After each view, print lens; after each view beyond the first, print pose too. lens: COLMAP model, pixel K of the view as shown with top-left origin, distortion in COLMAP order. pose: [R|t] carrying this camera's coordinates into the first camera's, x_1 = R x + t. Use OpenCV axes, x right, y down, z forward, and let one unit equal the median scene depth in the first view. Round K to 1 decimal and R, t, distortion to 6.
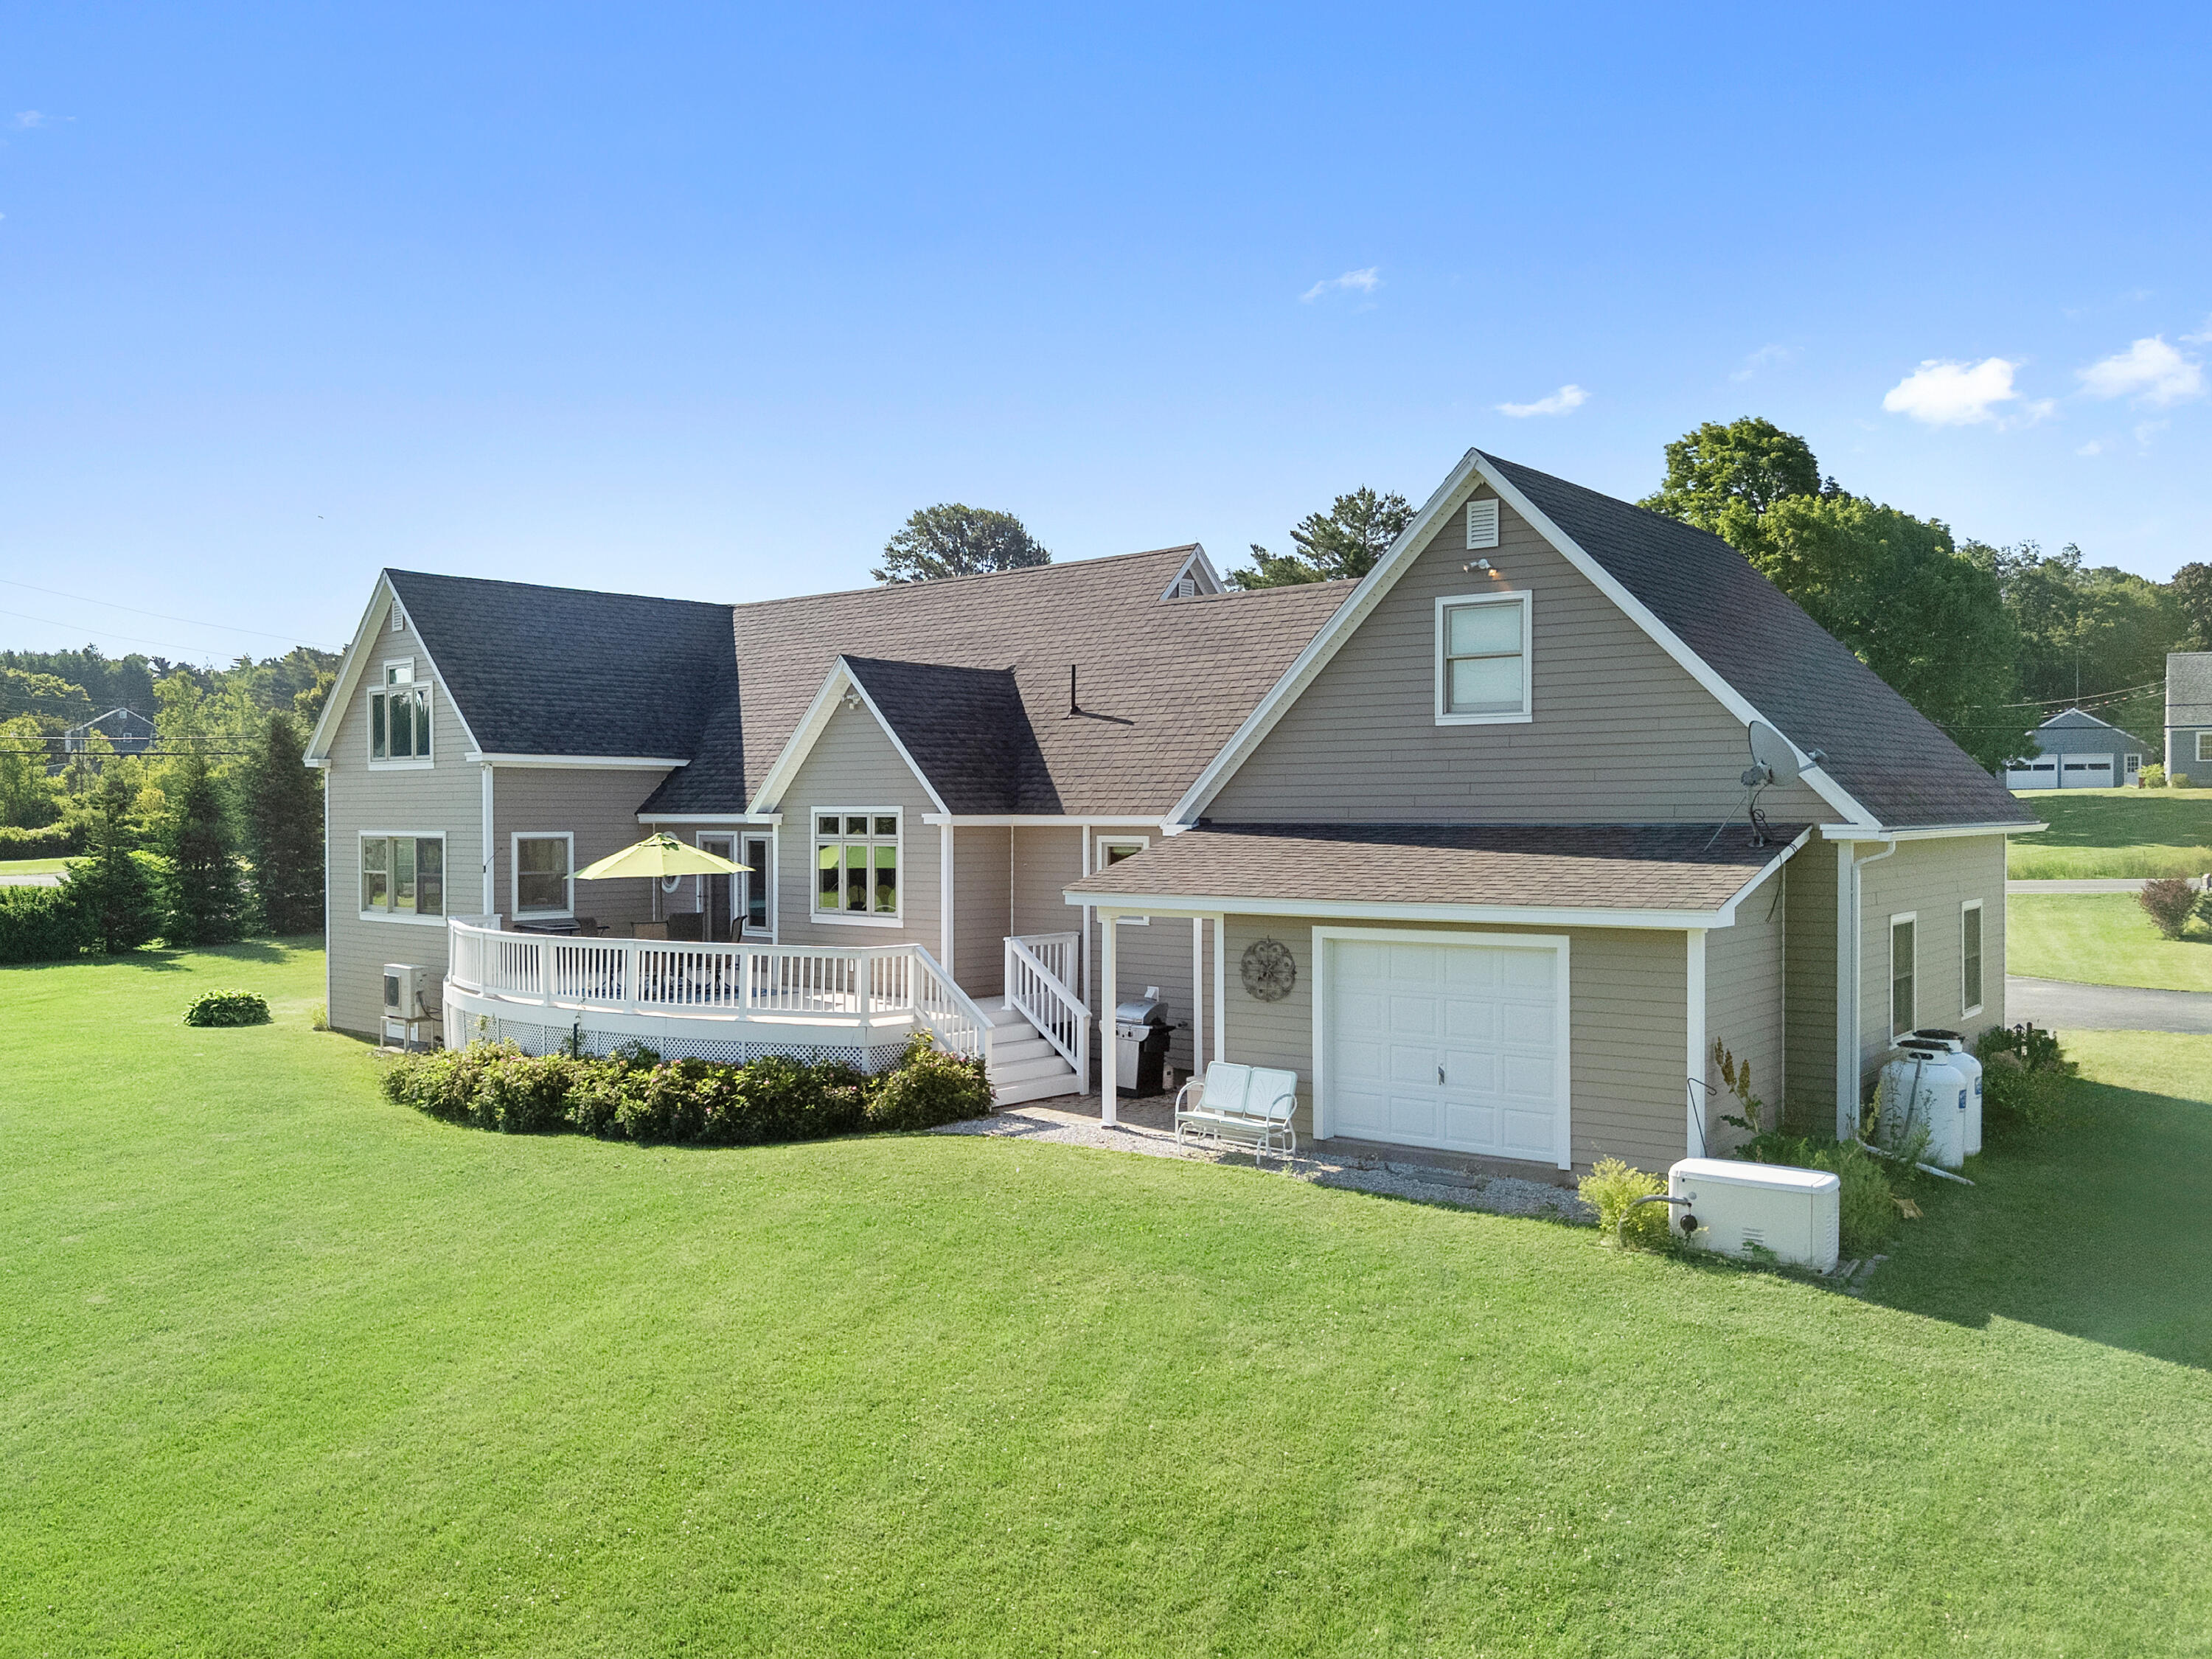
lens RADIAL K [[1711.9, 0, 1106.0], [0, 1711.9, 829.5], [0, 0, 1]] dist [0.002455, -0.001525]
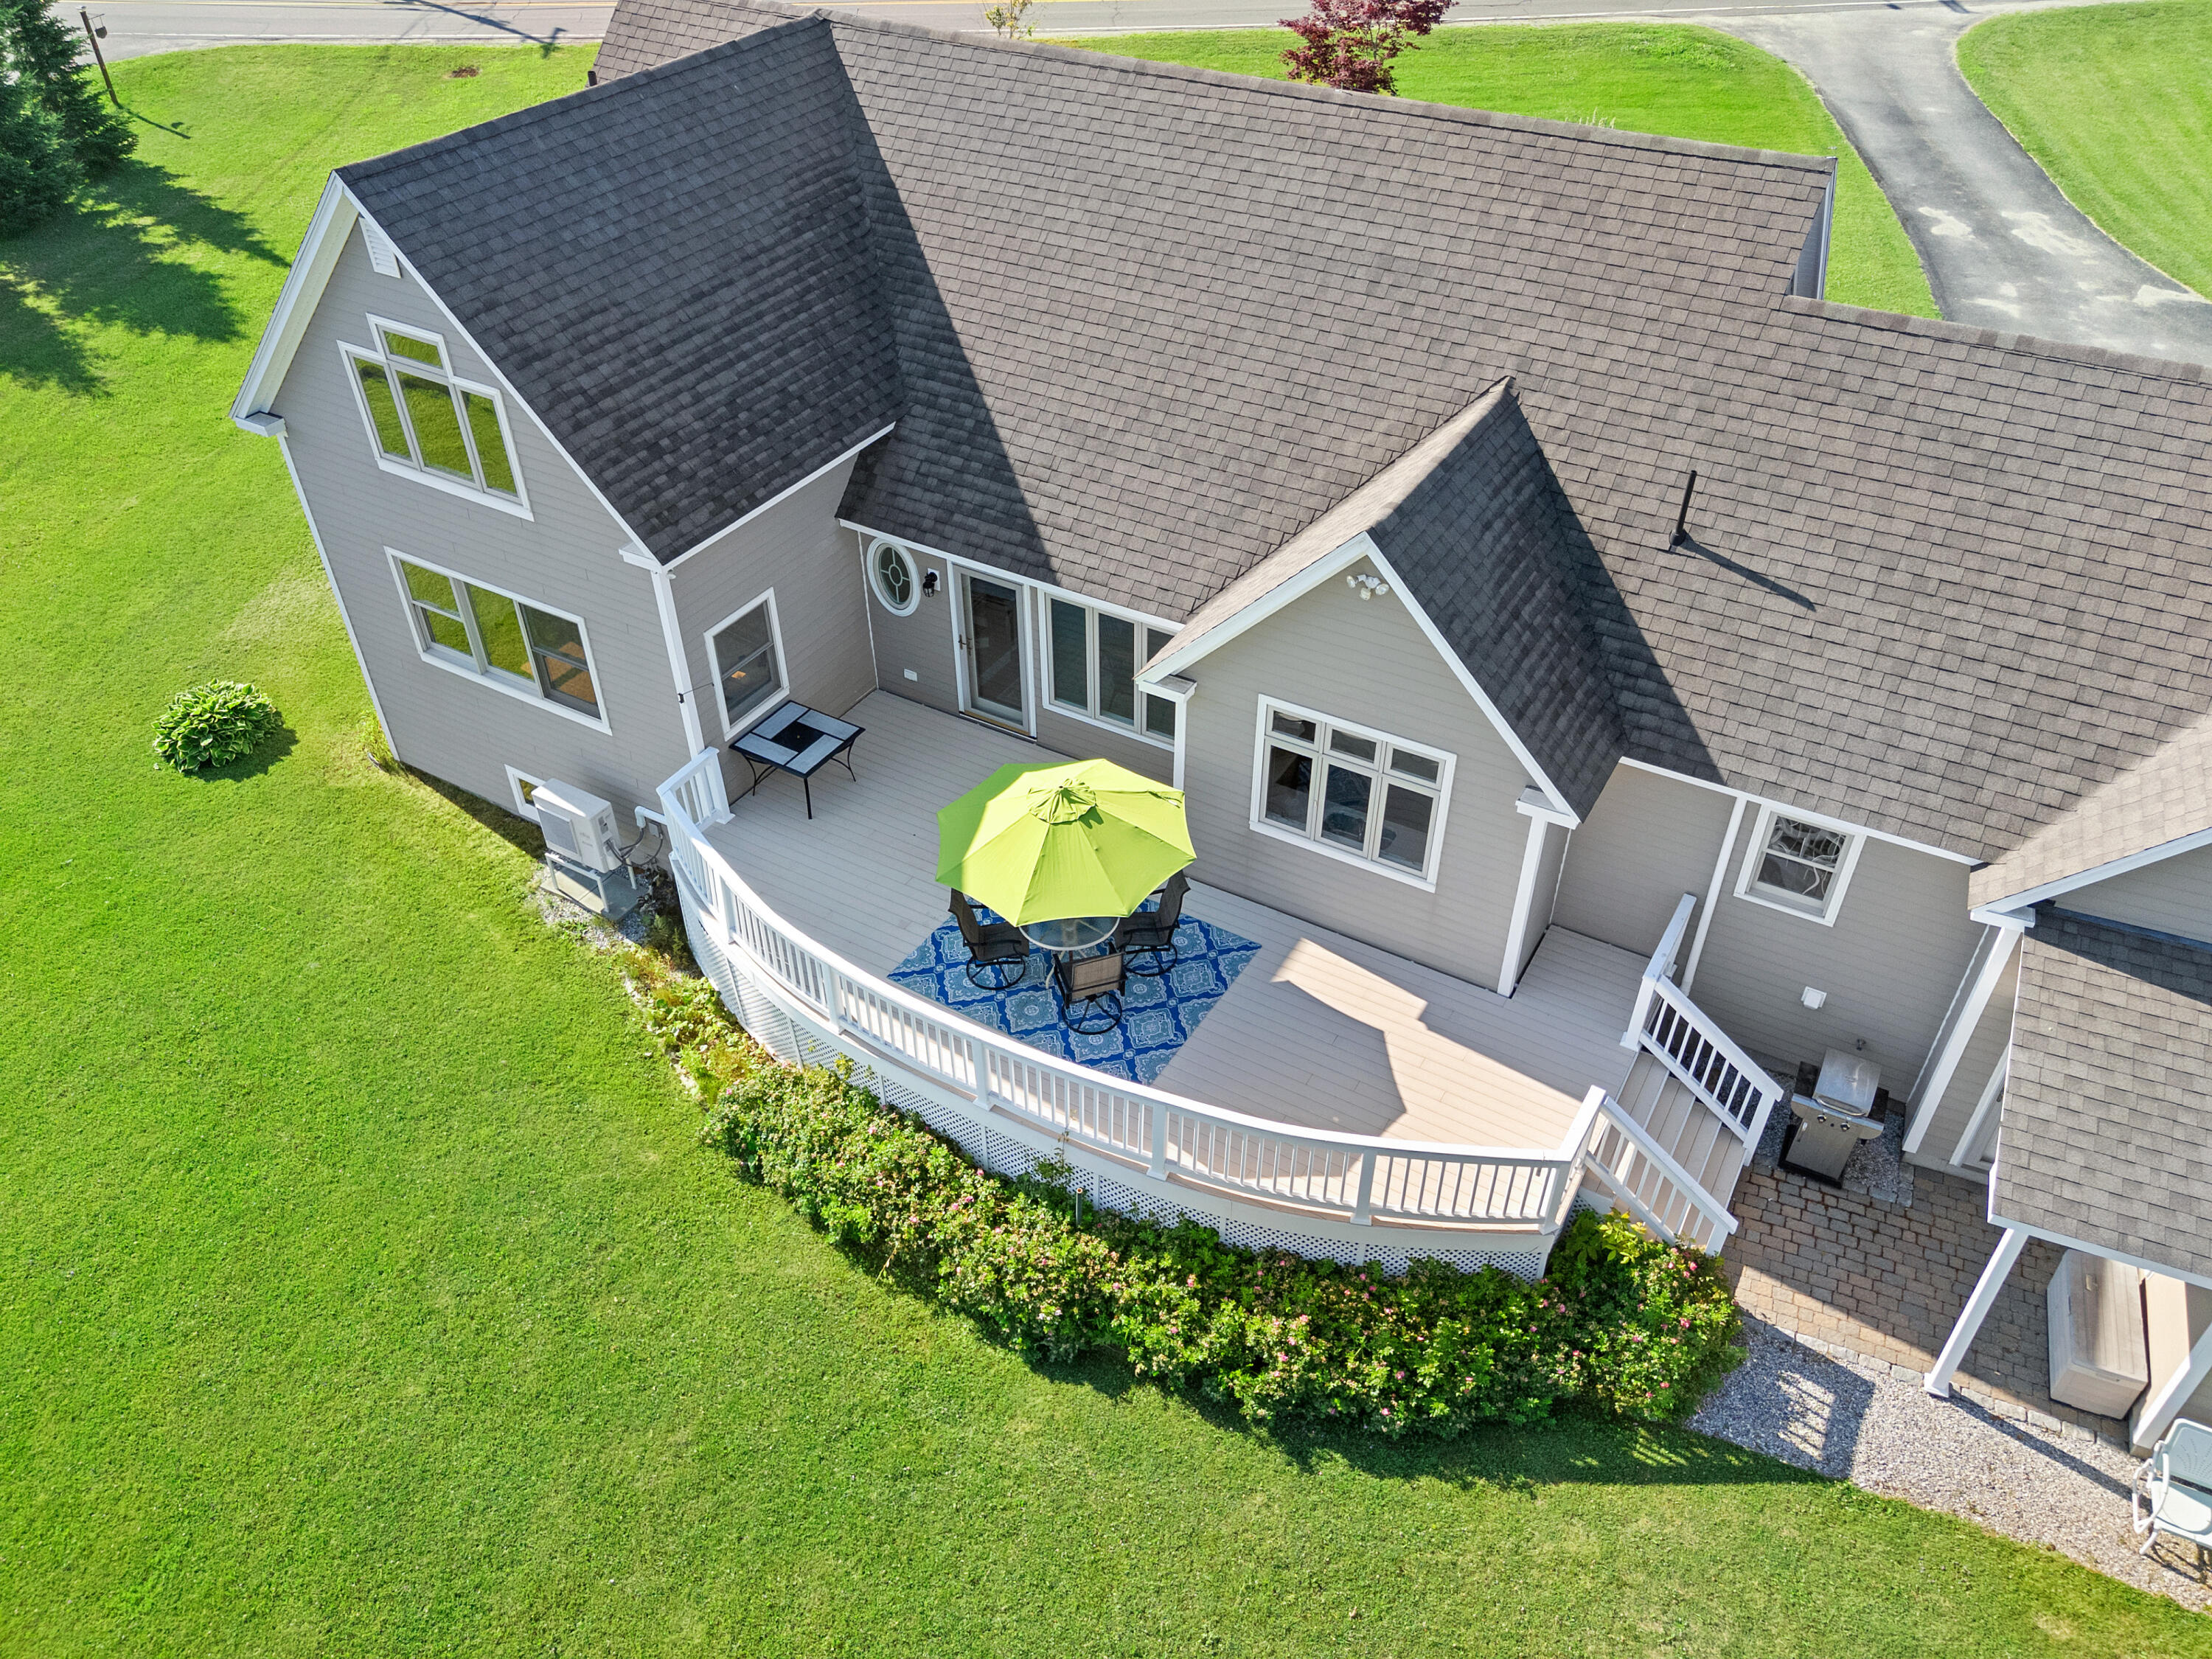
lens RADIAL K [[1521.5, 0, 1106.0], [0, 1521.5, 829.5], [0, 0, 1]] dist [0.061345, -0.093332]
pose [[0.982816, -0.119931, 0.140317, -0.335747], [0.008999, 0.790395, 0.612531, -0.350398], [-0.184367, -0.600743, 0.777893, 0.547969]]
